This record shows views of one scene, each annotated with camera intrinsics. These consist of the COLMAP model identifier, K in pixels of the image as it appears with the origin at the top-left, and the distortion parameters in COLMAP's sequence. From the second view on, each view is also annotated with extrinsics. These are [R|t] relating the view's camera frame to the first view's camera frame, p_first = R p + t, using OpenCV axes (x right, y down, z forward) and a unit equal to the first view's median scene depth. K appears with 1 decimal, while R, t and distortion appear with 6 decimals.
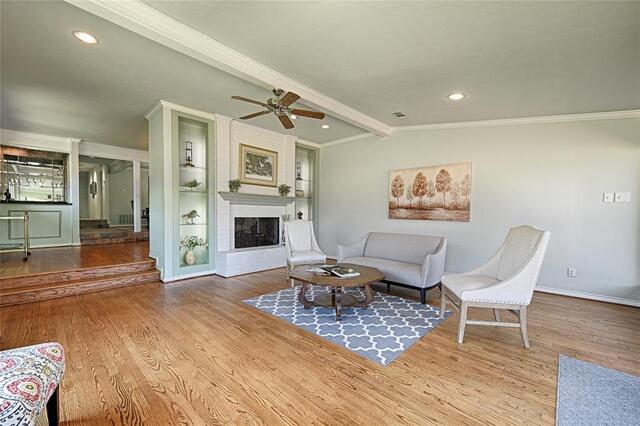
lens RADIAL K [[259.3, 0, 321.4], [0, 259.3, 226.7], [0, 0, 1]] dist [0.000443, -0.000018]
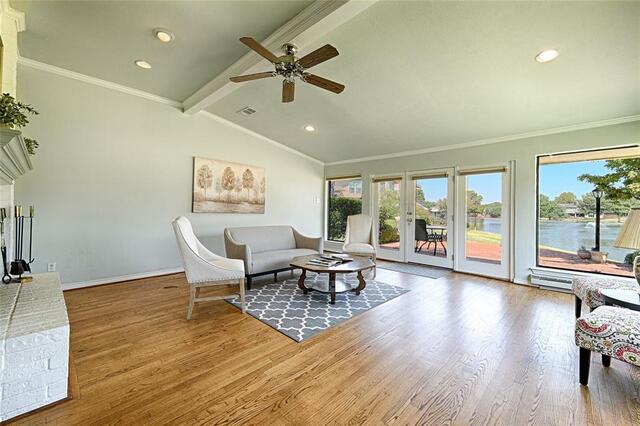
lens RADIAL K [[265.0, 0, 318.7], [0, 265.0, 211.8], [0, 0, 1]] dist [0.004861, -0.000062]
pose [[0.019568, -0.014359, 0.999705, -0.693145], [0.036830, 0.999229, 0.013631, -0.035210], [-0.999130, 0.036552, 0.020082, 0.660322]]
